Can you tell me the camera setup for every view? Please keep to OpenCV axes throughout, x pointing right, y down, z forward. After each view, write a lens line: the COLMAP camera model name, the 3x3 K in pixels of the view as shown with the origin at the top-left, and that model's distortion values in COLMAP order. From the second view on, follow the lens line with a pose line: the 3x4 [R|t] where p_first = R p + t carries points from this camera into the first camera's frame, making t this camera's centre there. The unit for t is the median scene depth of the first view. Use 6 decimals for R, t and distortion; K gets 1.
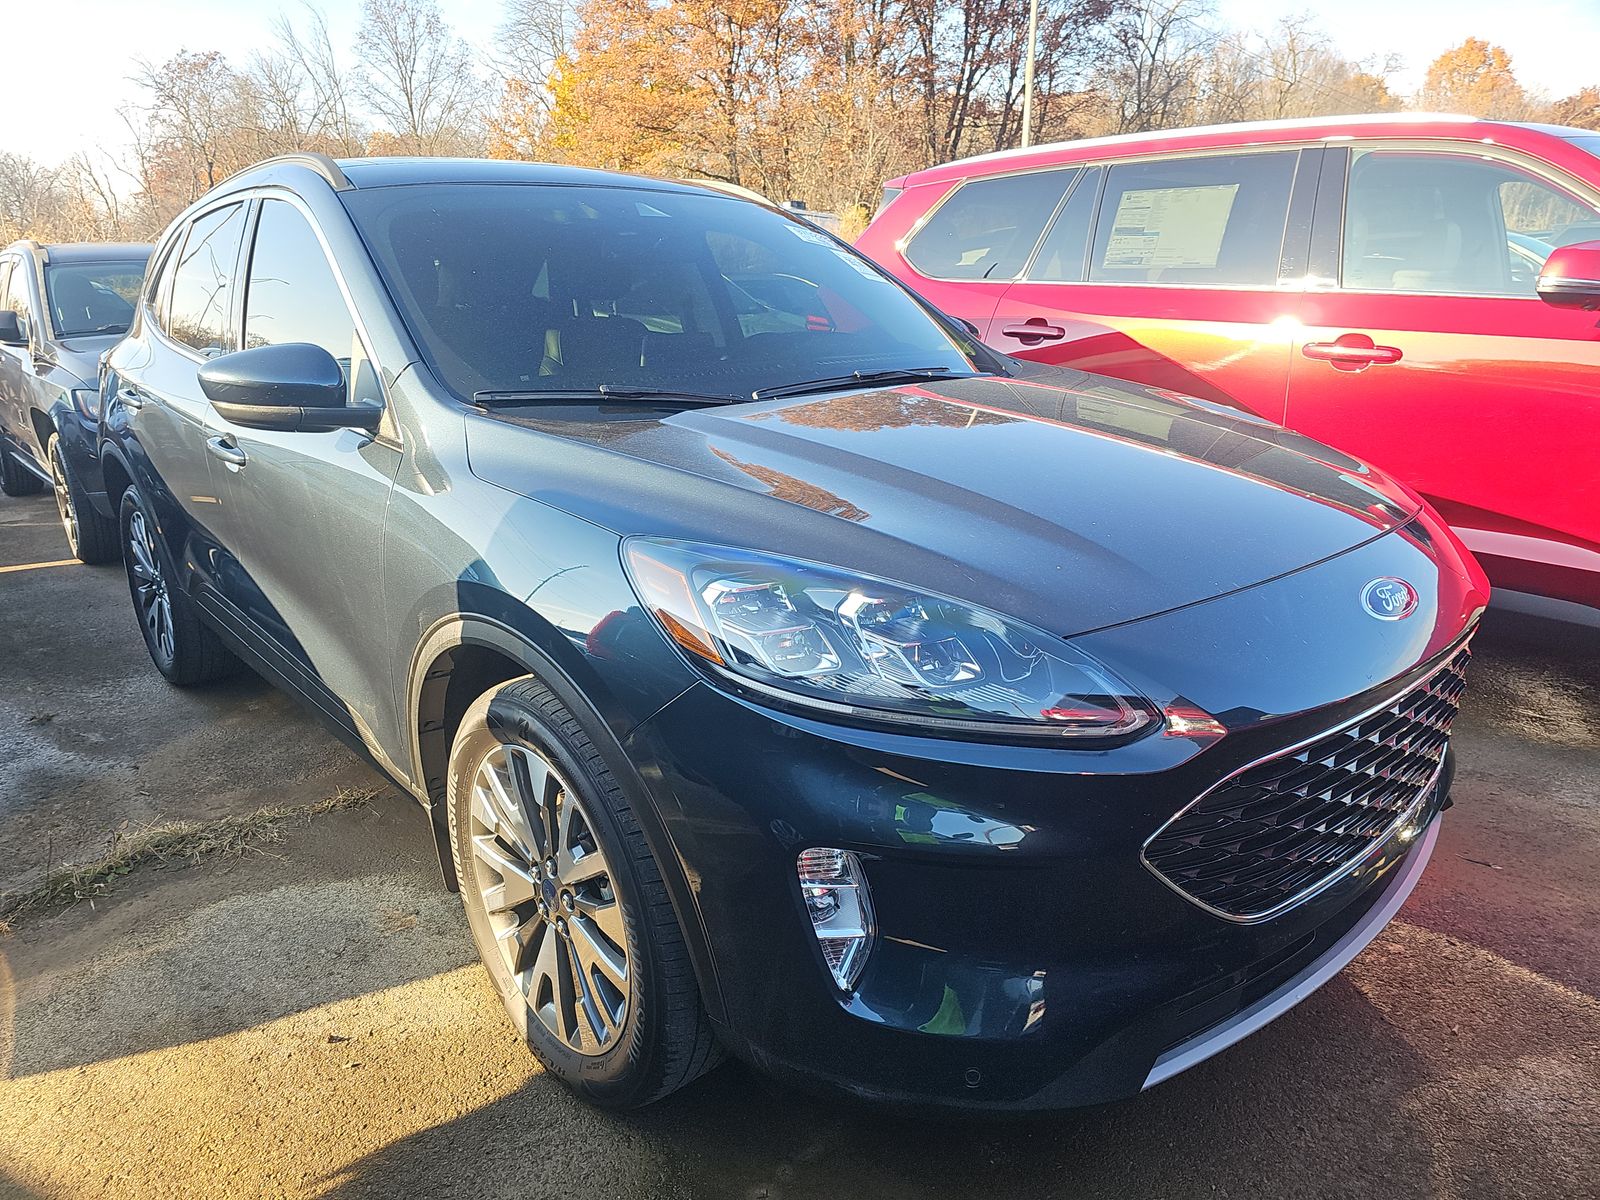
lens RADIAL K [[1174.4, 0, 800.0], [0, 1174.4, 600.0], [0, 0, 1]] dist [0.067486, -0.070030]
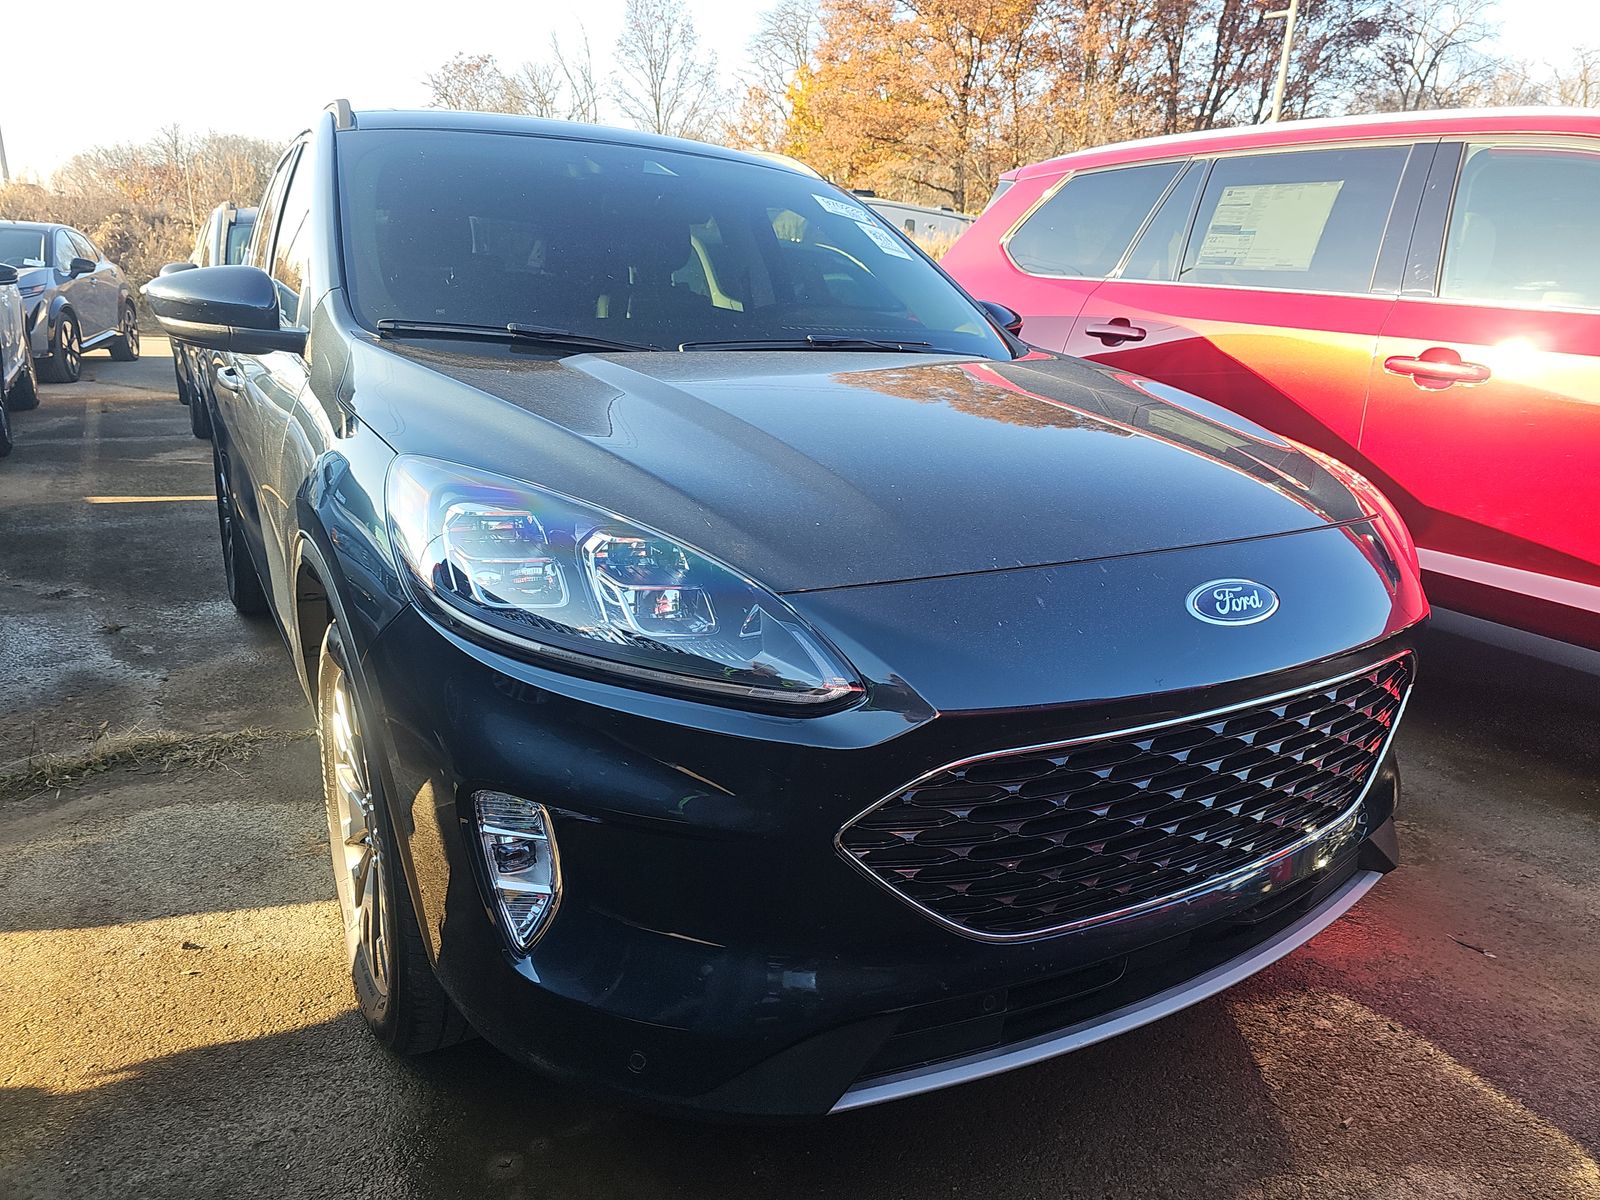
lens RADIAL K [[1174.4, 0, 800.0], [0, 1174.4, 600.0], [0, 0, 1]] dist [0.067486, -0.070030]
pose [[0.982105, 0.099954, -0.159619, 0.214855], [-0.101608, 0.994822, -0.002212, 0.021173], [0.158571, 0.018391, 0.987176, 0.062829]]
